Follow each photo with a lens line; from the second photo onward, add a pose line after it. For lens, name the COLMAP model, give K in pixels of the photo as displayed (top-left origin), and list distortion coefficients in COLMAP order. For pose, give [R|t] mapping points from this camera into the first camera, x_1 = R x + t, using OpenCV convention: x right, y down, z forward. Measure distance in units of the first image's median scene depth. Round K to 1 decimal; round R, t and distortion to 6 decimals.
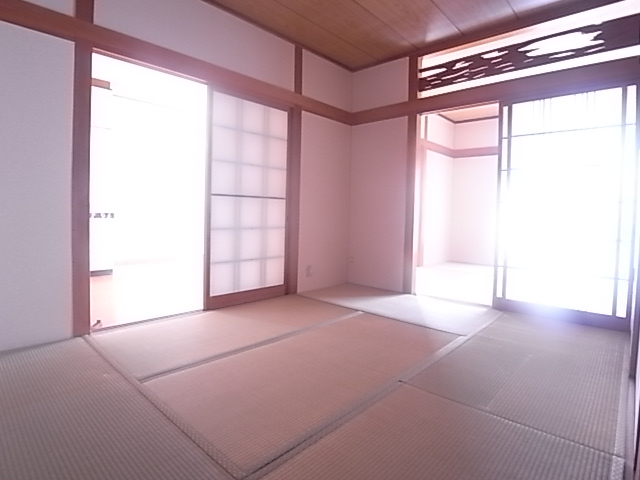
lens RADIAL K [[355.6, 0, 317.0], [0, 355.6, 229.5], [0, 0, 1]] dist [-0.056728, -0.000393]
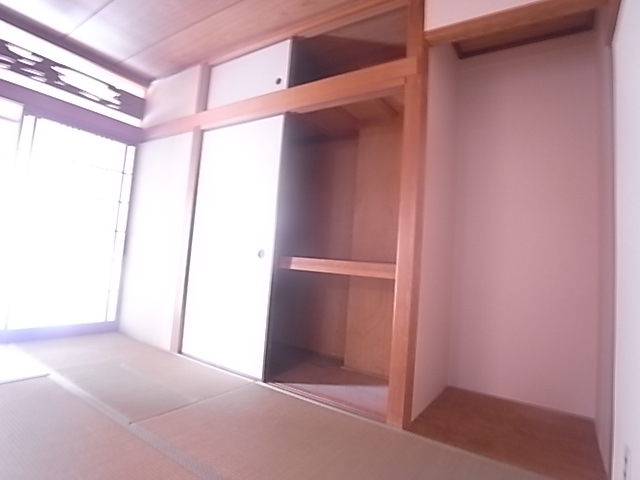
lens RADIAL K [[355.6, 0, 317.0], [0, 355.6, 229.5], [0, 0, 1]] dist [-0.056728, -0.000393]
pose [[-0.155911, 0.056956, 0.986128, -0.519670], [-0.036921, 0.997303, -0.063439, -0.032815], [-0.987081, -0.046300, -0.153387, 0.441831]]
